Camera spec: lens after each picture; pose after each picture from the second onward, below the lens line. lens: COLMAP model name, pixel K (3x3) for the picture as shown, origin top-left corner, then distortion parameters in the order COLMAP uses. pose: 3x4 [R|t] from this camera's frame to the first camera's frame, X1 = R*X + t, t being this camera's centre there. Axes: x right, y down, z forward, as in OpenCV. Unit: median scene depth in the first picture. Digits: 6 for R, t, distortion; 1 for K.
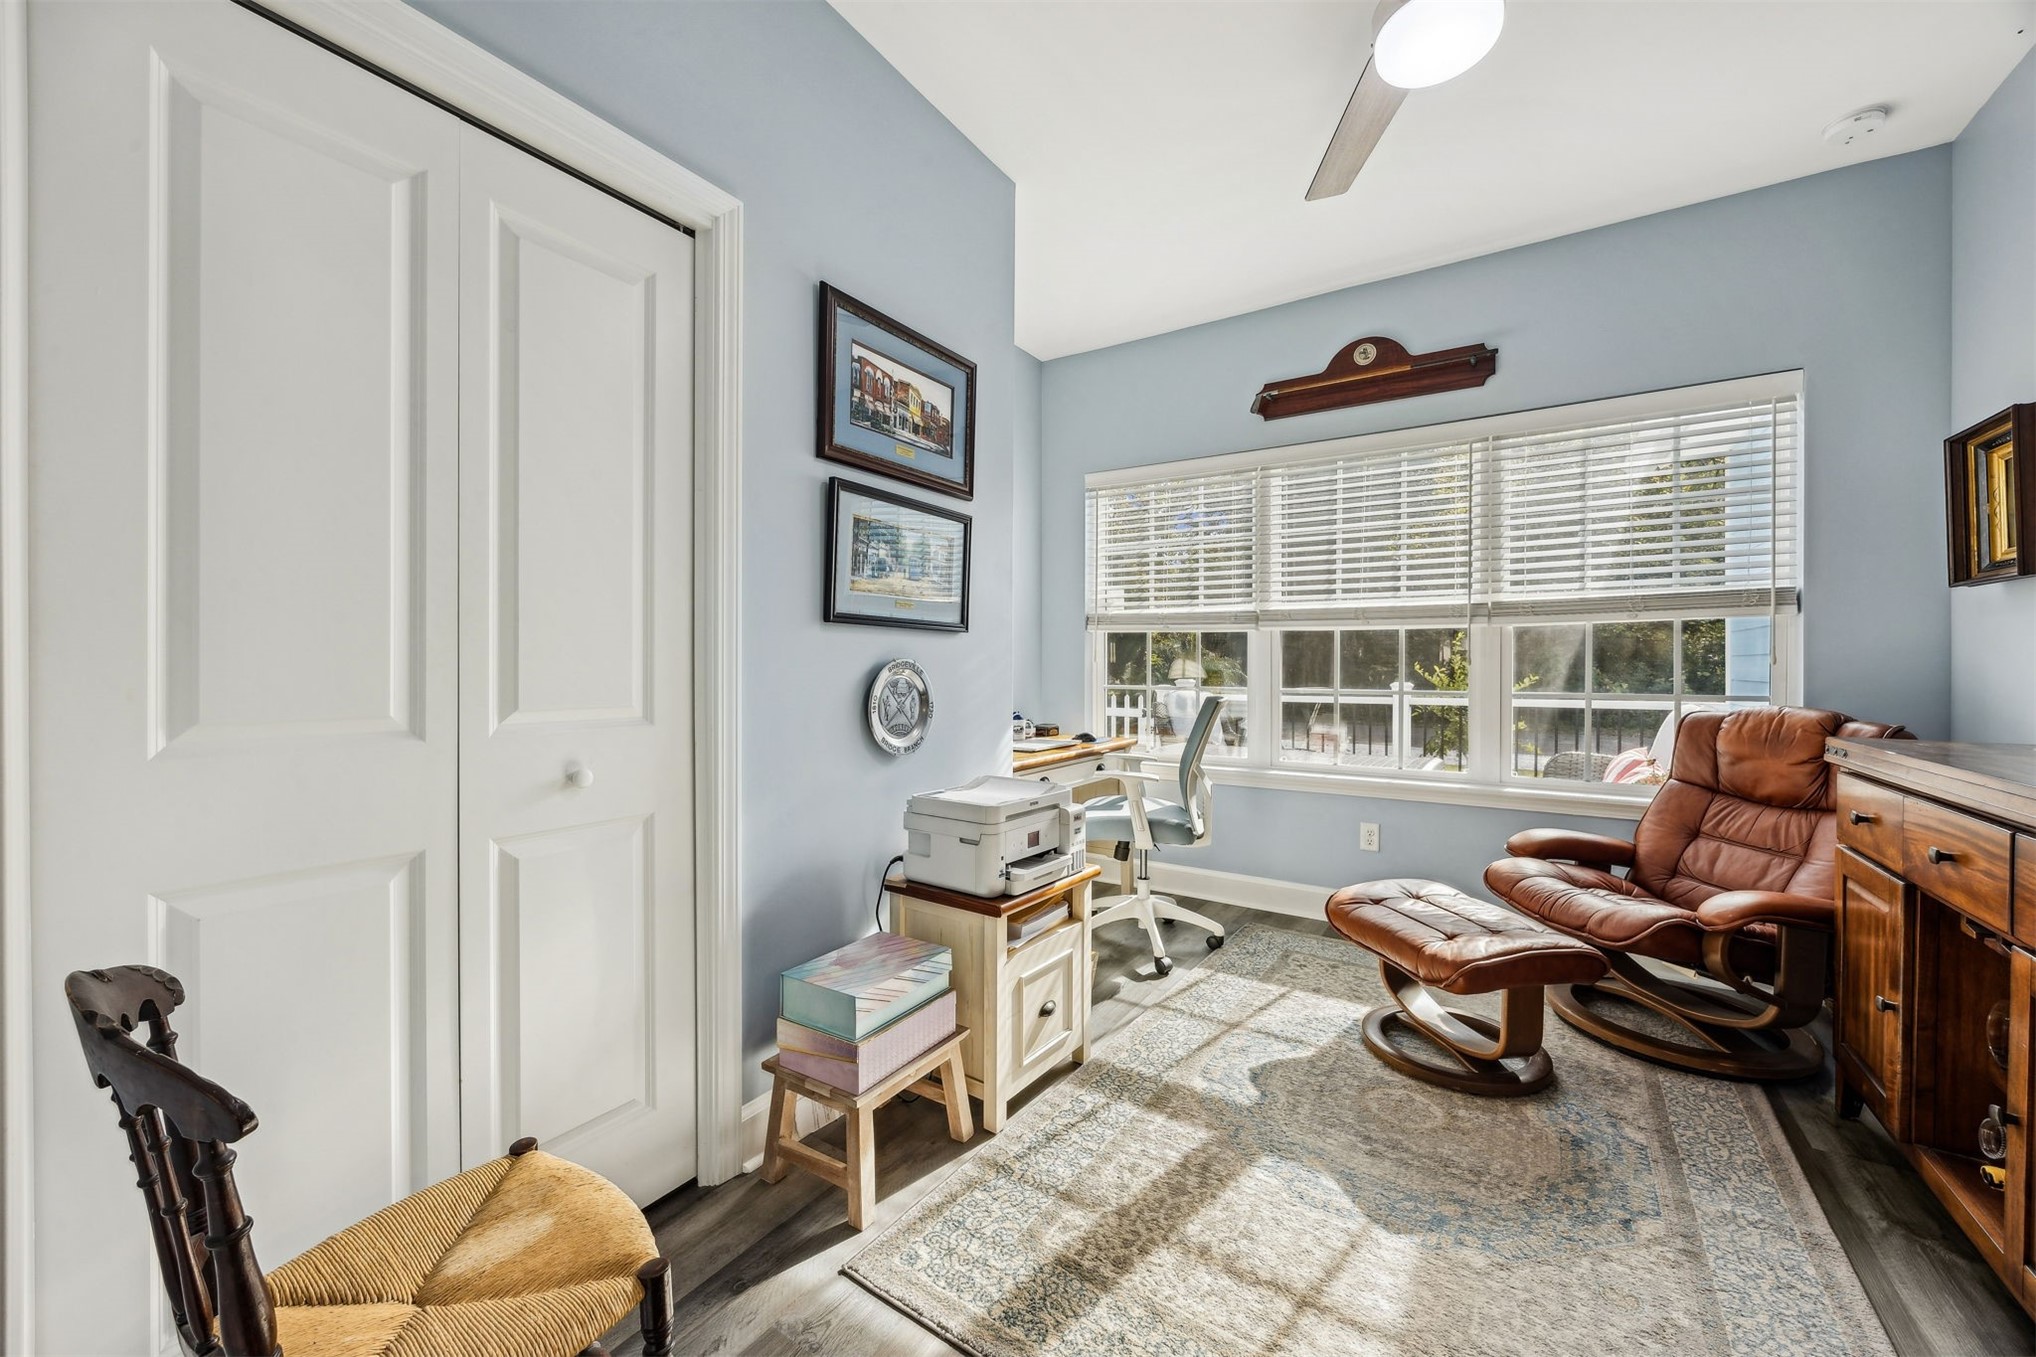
lens RADIAL K [[789.4, 0, 1017.9], [0, 789.4, 670.5], [0, 0, 1]] dist [-0.001361, -0.000443]
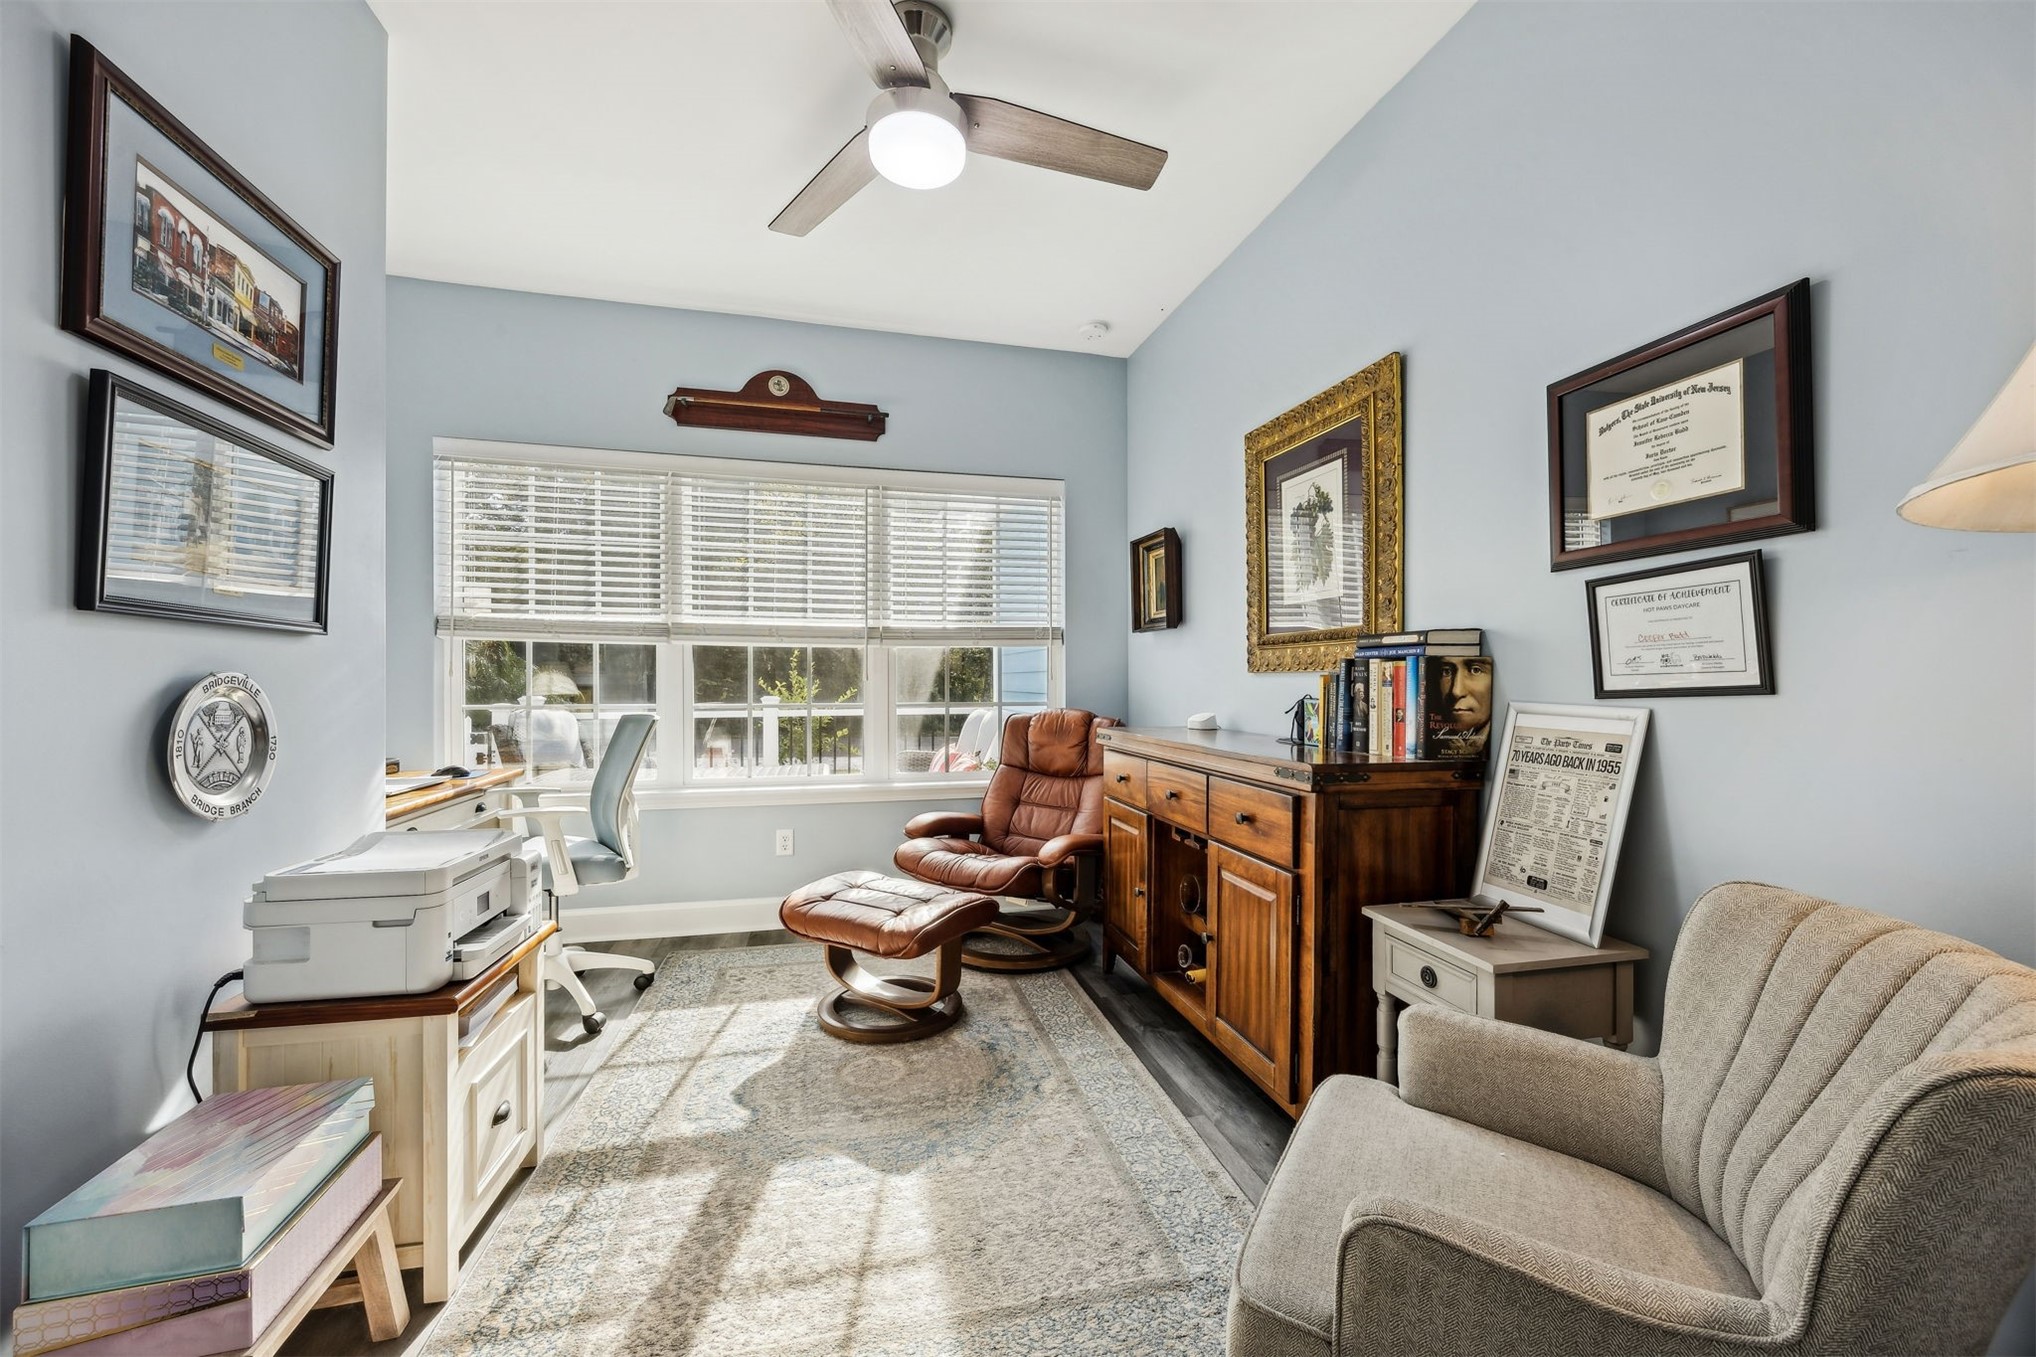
lens RADIAL K [[789.4, 0, 1035.5], [0, 789.4, 682.9], [0, 0, 1]] dist [-0.001361, -0.000443]
pose [[0.669033, -0.003182, 0.743226, -0.183686], [0.004994, 0.999988, -0.000214, -0.002262], [-0.743216, 0.003855, 0.669041, 0.062566]]
